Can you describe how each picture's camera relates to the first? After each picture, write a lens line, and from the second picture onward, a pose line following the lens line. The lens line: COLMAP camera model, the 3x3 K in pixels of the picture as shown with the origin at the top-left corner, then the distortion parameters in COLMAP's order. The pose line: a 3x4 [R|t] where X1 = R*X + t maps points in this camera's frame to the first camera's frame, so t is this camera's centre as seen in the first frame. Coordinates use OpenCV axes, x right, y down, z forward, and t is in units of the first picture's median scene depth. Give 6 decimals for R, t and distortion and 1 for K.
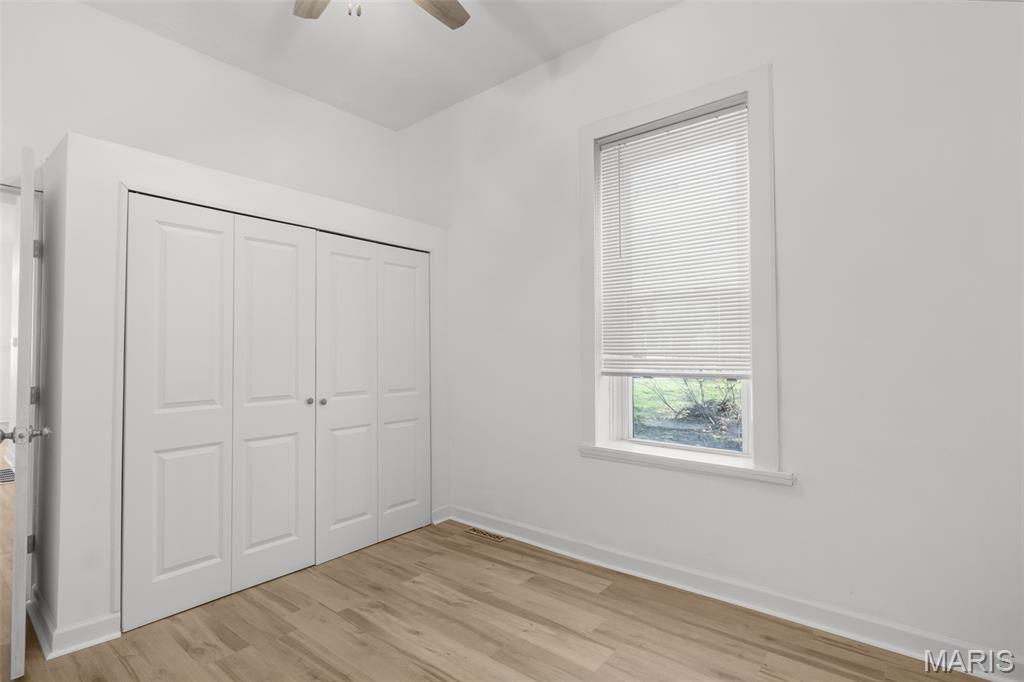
lens RADIAL K [[489.2, 0, 519.0], [0, 489.2, 345.2], [0, 0, 1]] dist [0.010540, -0.000069]
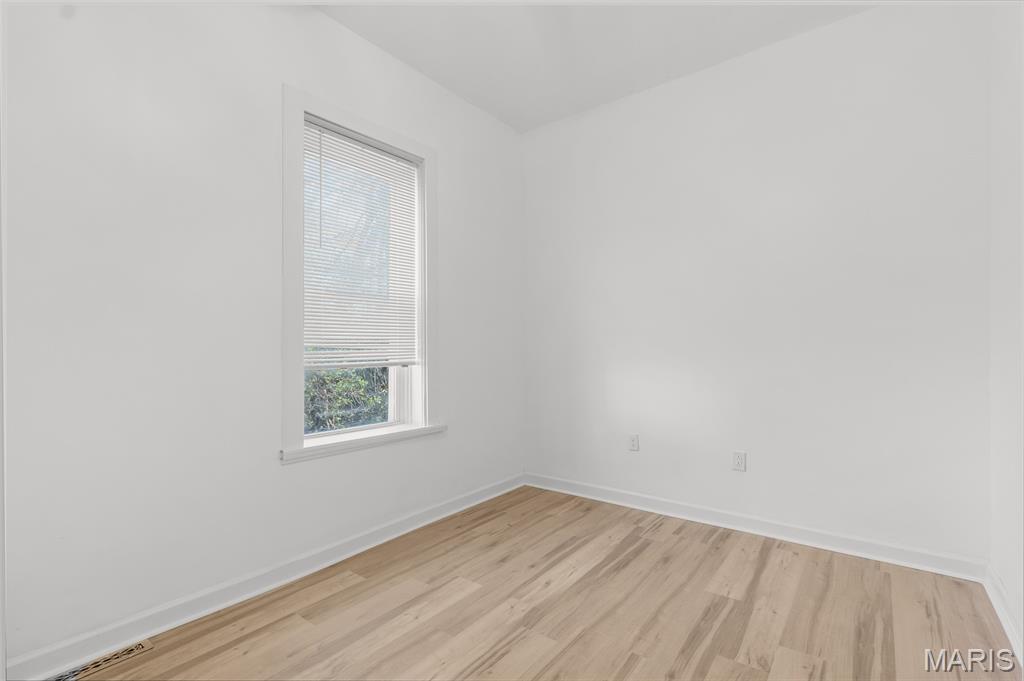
lens RADIAL K [[489.2, 0, 518.5], [0, 489.2, 339.9], [0, 0, 1]] dist [0.010540, -0.000069]
pose [[-0.058082, 0.033316, 0.997756, -0.904535], [-0.012985, 0.999333, -0.034125, 0.041740], [-0.998227, -0.014938, -0.057611, 0.762205]]
